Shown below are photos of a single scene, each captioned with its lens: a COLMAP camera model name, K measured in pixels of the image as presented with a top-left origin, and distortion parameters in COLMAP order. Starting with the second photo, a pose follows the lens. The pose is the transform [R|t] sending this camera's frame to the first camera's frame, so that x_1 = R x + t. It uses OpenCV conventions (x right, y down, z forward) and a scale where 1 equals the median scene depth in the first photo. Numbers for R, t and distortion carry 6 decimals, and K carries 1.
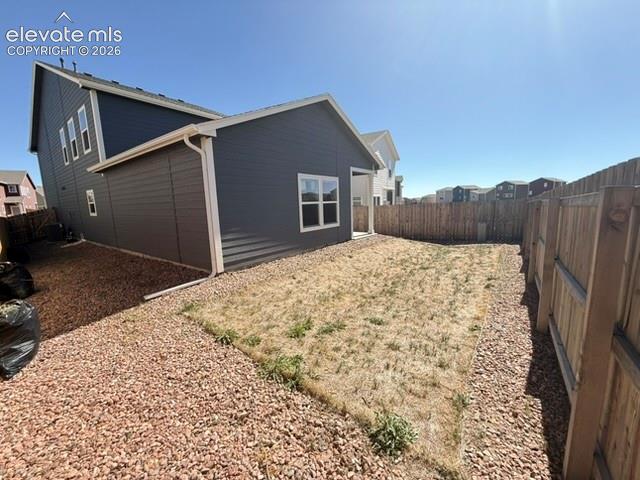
lens RADIAL K [[263.8, 0, 320.0], [0, 263.8, 240.0], [0, 0, 1]] dist [0.000669, 0.000104]
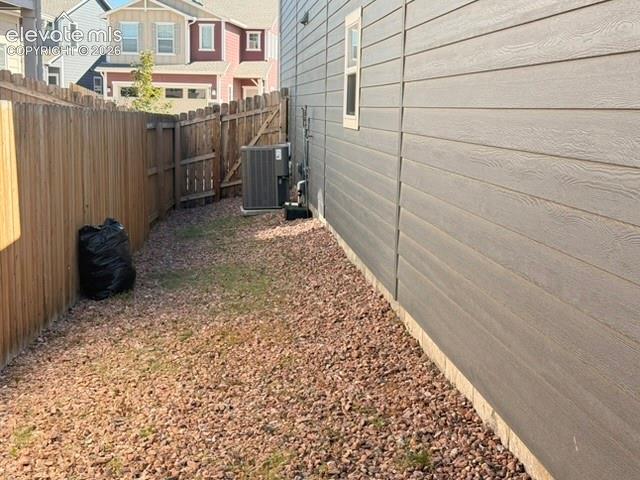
lens RADIAL K [[842.5, 0, 320.0], [0, 842.5, 240.0], [0, 0, 1]] dist [0.012303, 0.010433]
pose [[0.669518, 0.163103, -0.724667, -0.287614], [-0.147385, 0.985367, 0.085612, -0.047508], [0.728027, 0.049487, 0.683760, 0.421032]]
